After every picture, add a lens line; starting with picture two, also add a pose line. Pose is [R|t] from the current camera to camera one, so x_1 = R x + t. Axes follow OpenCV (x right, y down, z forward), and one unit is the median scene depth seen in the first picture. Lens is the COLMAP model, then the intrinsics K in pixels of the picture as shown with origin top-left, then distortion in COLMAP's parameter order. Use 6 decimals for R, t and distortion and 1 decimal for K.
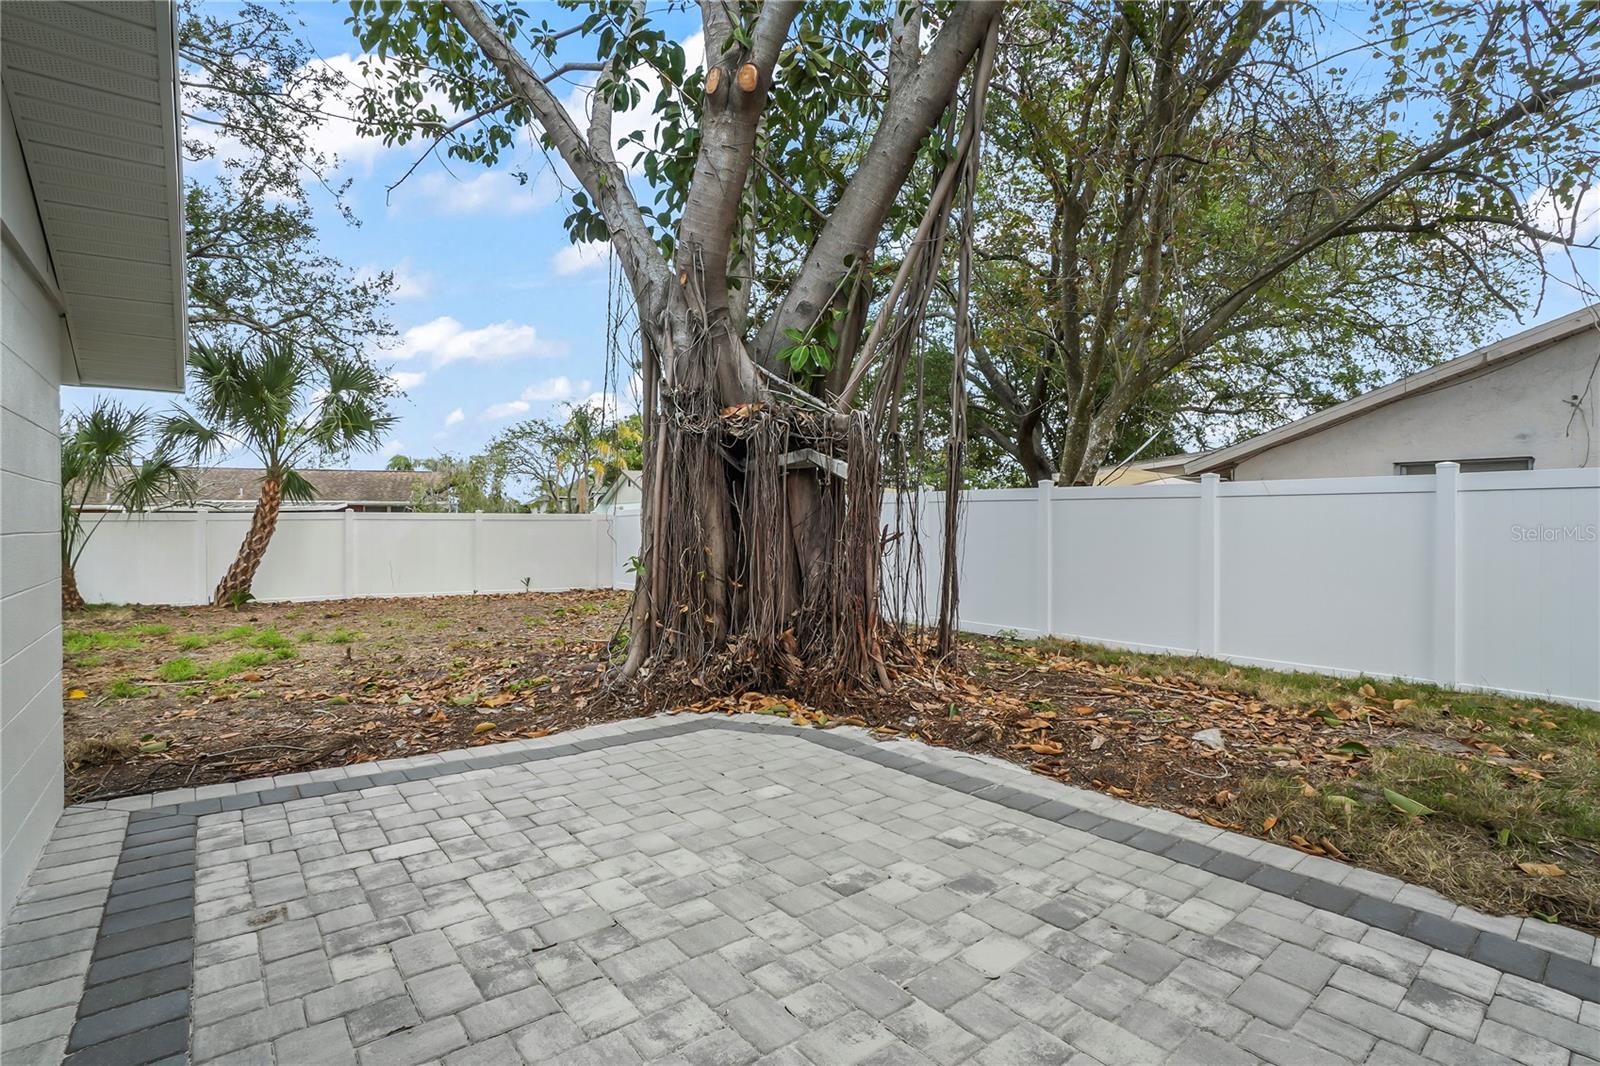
lens RADIAL K [[745.3, 0, 799.9], [0, 745.3, 523.9], [0, 0, 1]] dist [-0.059709, 0.020513]
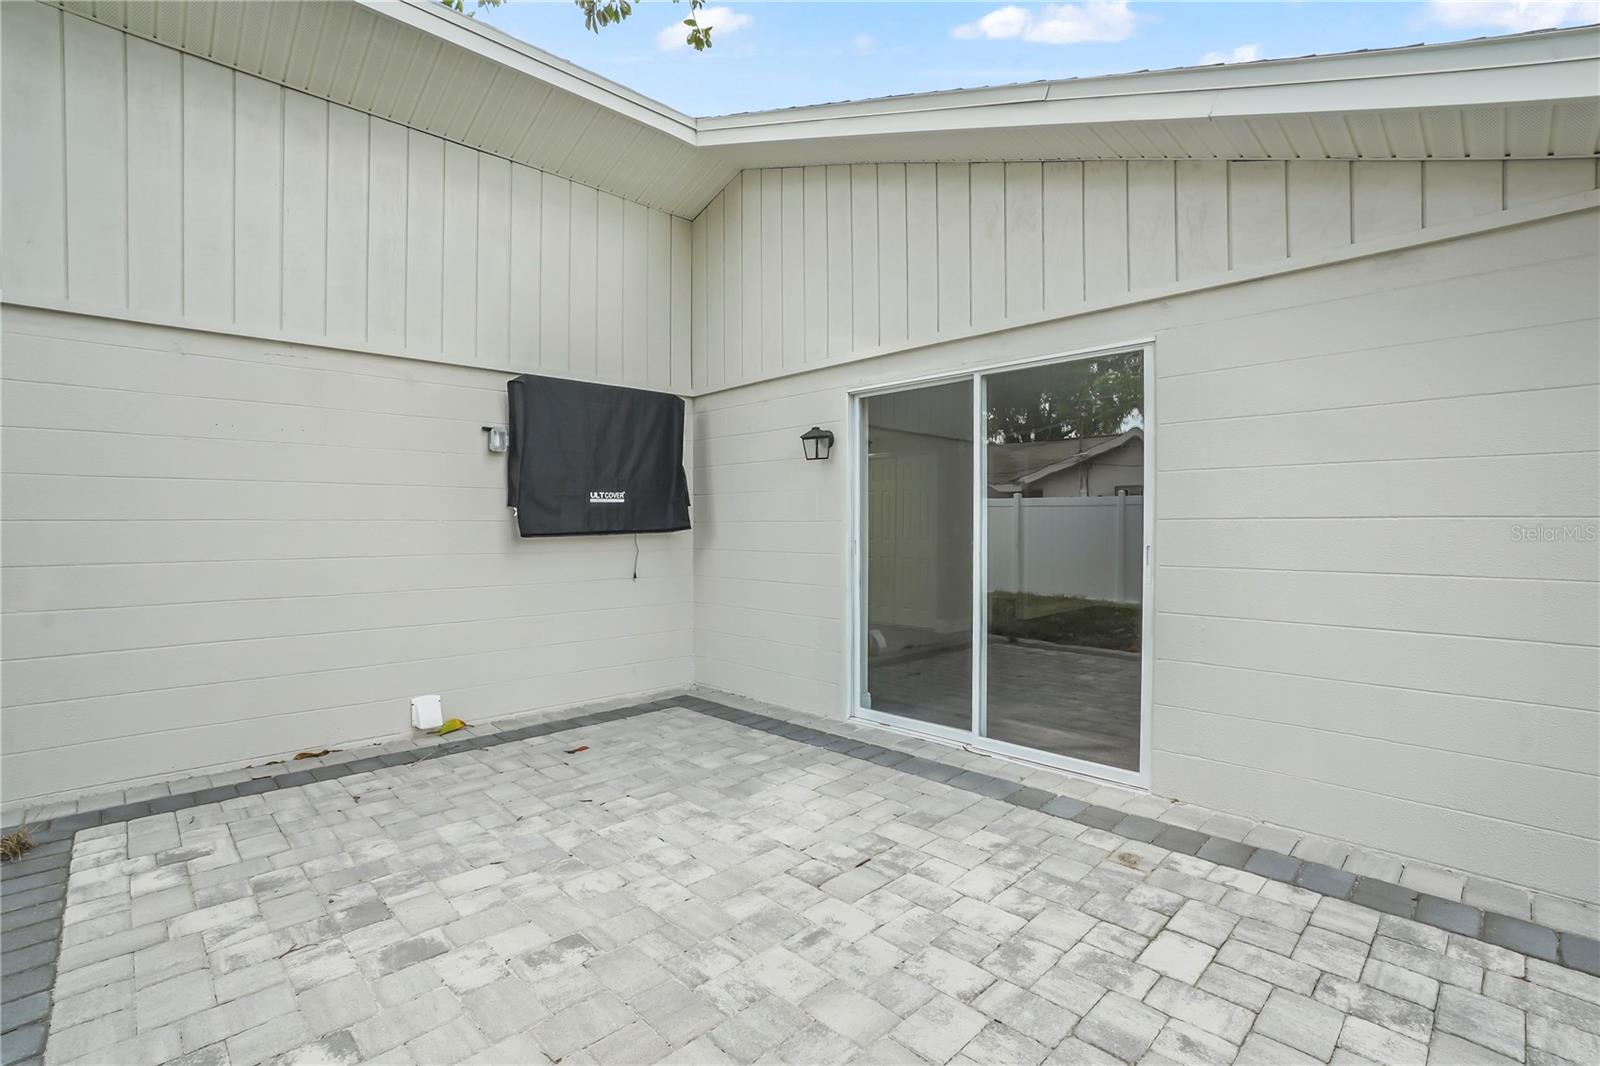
lens RADIAL K [[745.3, 0, 799.9], [0, 745.3, 523.9], [0, 0, 1]] dist [-0.059709, 0.020513]
pose [[-0.996195, 0.000963, -0.087150, -0.136090], [0.000822, 0.999998, 0.001661, 0.025558], [0.087152, 0.001583, -0.996194, 2.076623]]
